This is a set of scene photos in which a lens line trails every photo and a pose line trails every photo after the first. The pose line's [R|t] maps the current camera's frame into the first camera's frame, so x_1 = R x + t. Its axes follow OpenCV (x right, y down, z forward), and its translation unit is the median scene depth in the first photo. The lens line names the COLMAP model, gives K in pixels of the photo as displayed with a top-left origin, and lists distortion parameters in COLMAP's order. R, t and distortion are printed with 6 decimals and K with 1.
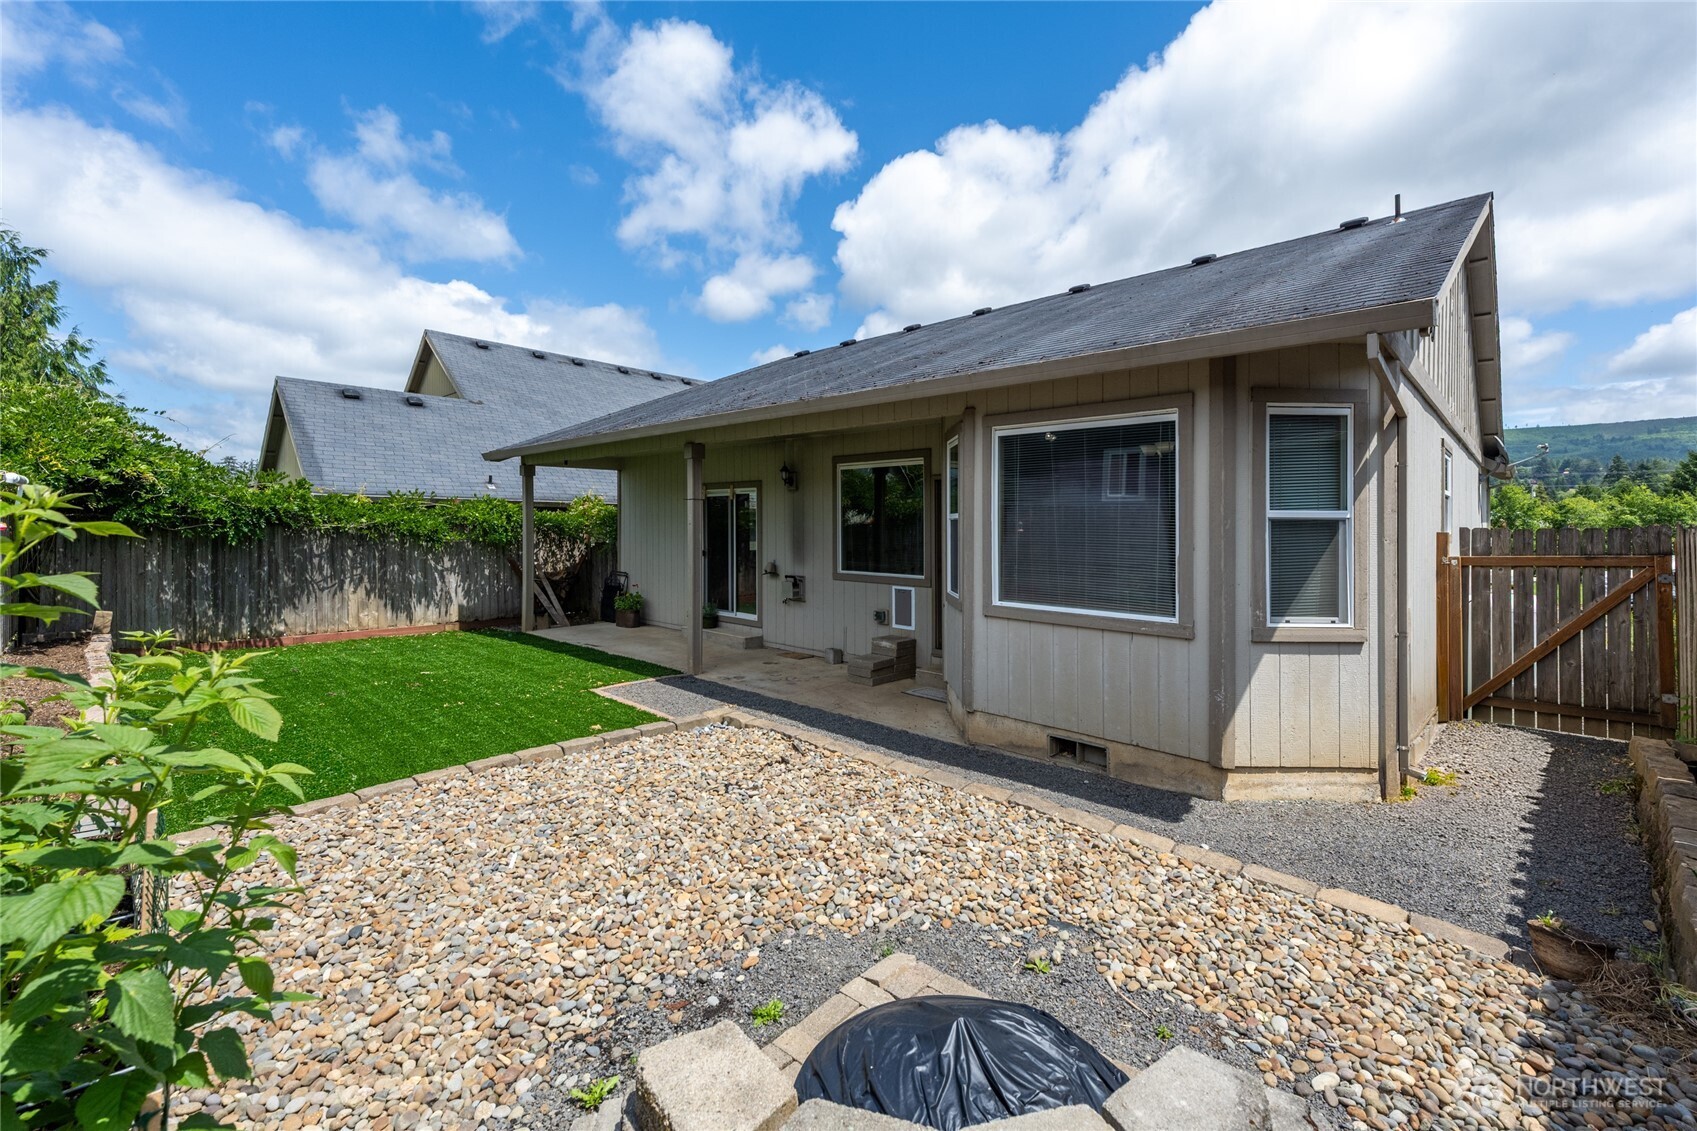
lens RADIAL K [[688.8, 0, 848.5], [0, 688.8, 565.5], [0, 0, 1]] dist [-0.000384, -0.000037]
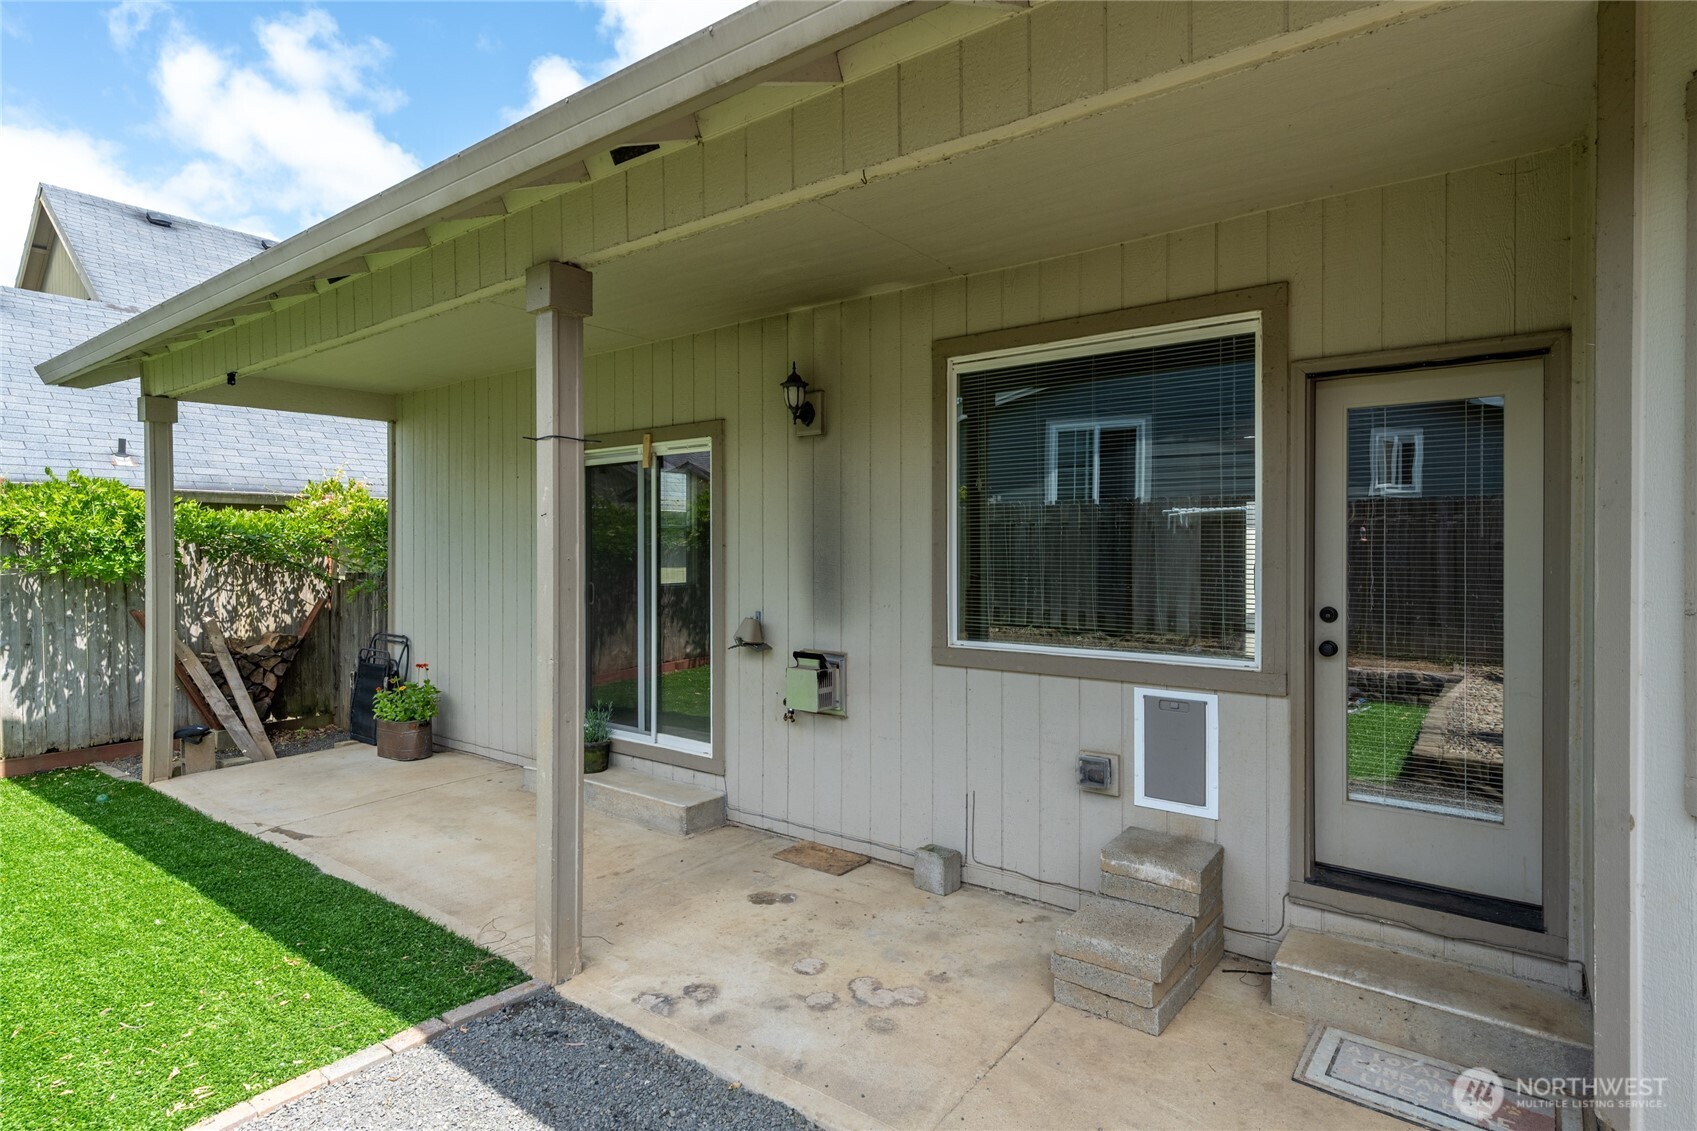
lens RADIAL K [[881.0, 0, 850.1], [0, 881.0, 550.4], [0, 0, 1]] dist [0.013202, -0.001068]
pose [[0.994401, -0.011311, 0.105064, -0.096055], [0.016735, 0.998564, -0.050887, -0.014841], [-0.104338, 0.052360, 0.993163, 0.420284]]
